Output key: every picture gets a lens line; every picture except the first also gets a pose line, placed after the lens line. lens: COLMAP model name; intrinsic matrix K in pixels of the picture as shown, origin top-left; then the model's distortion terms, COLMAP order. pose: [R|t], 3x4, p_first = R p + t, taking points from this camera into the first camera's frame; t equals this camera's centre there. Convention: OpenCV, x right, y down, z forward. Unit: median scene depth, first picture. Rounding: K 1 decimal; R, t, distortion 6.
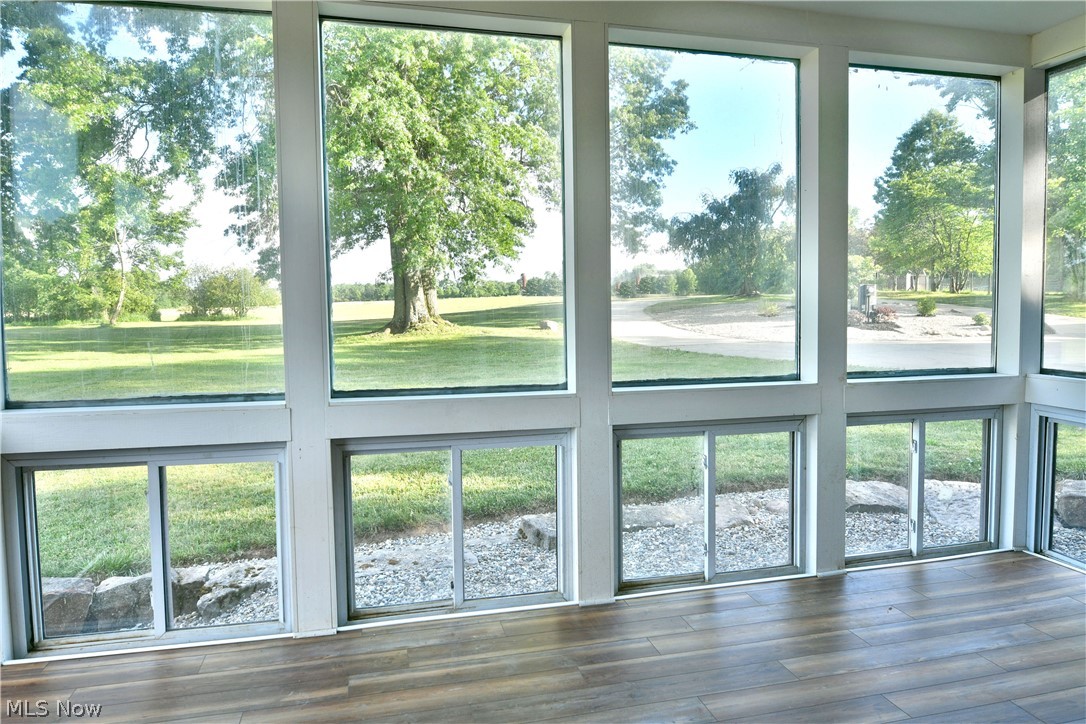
lens RADIAL K [[681.3, 0, 542.9], [0, 681.3, 348.7], [0, 0, 1]] dist [0.001623, -0.000142]
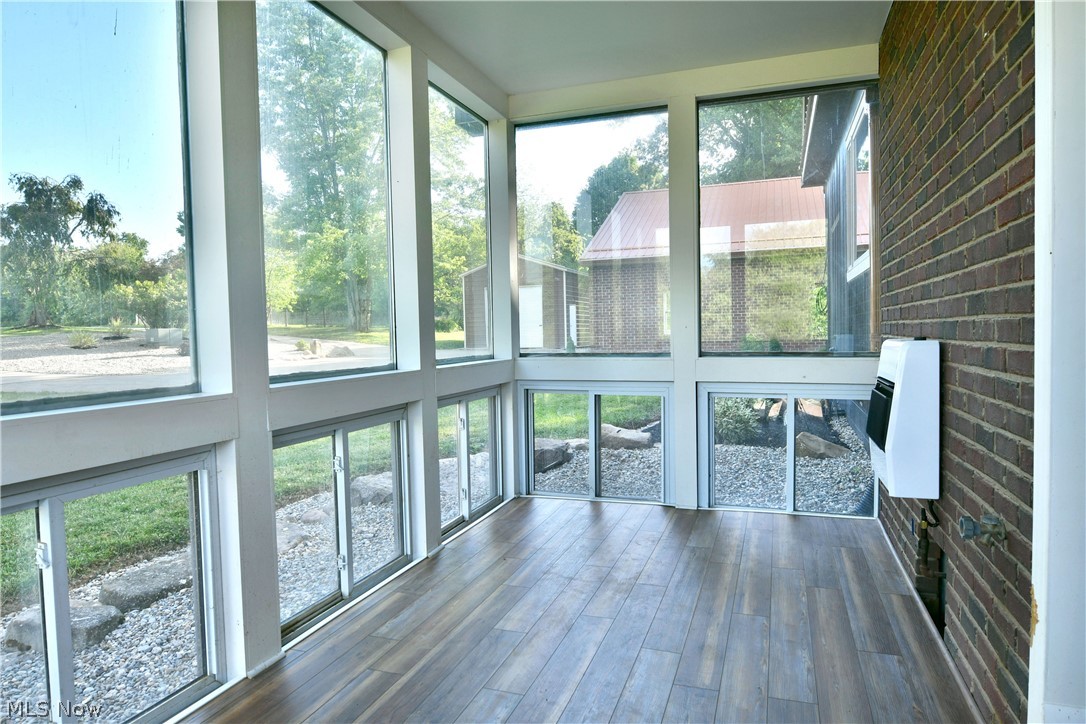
lens RADIAL K [[662.1, 0, 543.0], [0, 662.1, 362.0], [0, 0, 1]] dist [-0.005050, -0.001314]
pose [[0.548698, -0.042637, 0.834933, -0.279645], [0.070951, 0.997470, 0.004310, 0.039796], [-0.833005, 0.056875, 0.550335, 0.244382]]
